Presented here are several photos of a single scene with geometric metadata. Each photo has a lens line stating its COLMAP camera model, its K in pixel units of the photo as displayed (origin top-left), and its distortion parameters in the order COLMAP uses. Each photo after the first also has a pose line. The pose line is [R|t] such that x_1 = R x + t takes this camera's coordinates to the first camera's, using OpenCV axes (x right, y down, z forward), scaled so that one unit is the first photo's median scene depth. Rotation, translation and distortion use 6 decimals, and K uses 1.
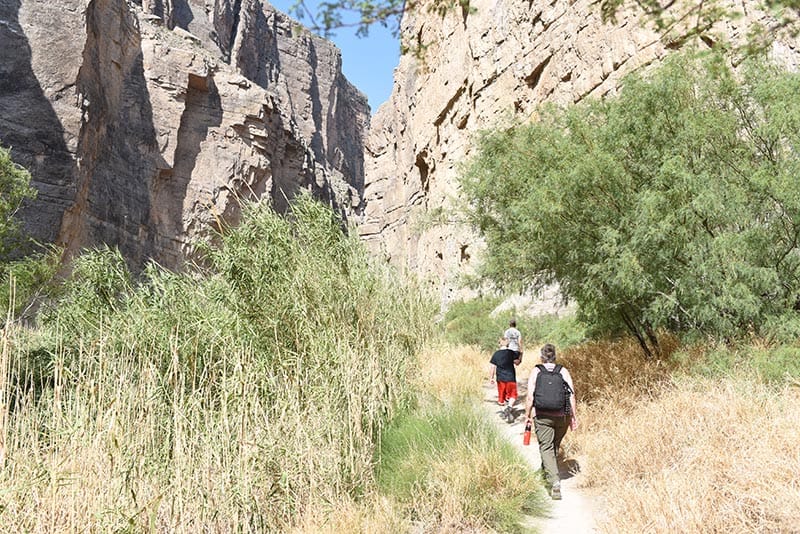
lens RADIAL K [[844.7, 0, 421.8], [0, 844.7, 270.2], [0, 0, 1]] dist [-0.061459, 0.000000]
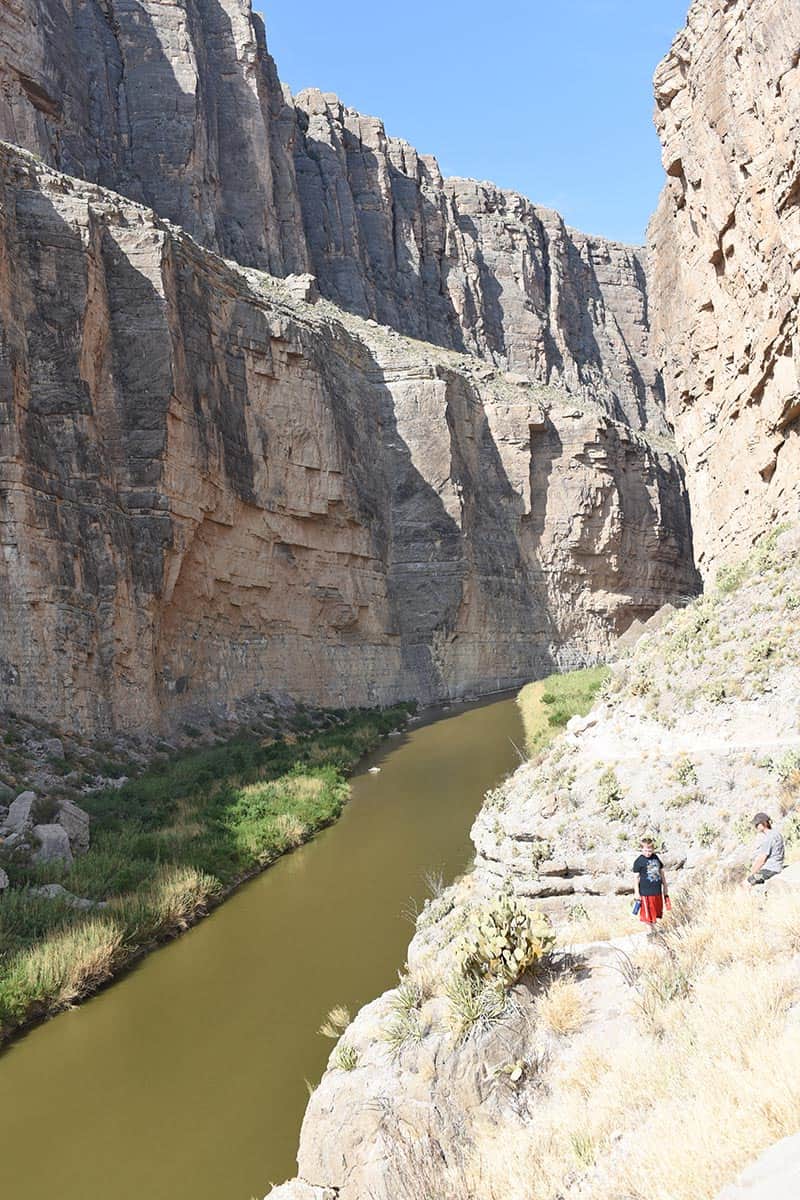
lens RADIAL K [[1267.1, 0, 382.2], [0, 1267.1, 609.1], [0, 0, 1]] dist [-0.061459, 0.000000]
pose [[0.912146, -0.140650, -0.384976, 0.153472], [0.183952, 0.979846, 0.077865, -0.150405], [0.366266, -0.141841, 0.919636, -0.635143]]
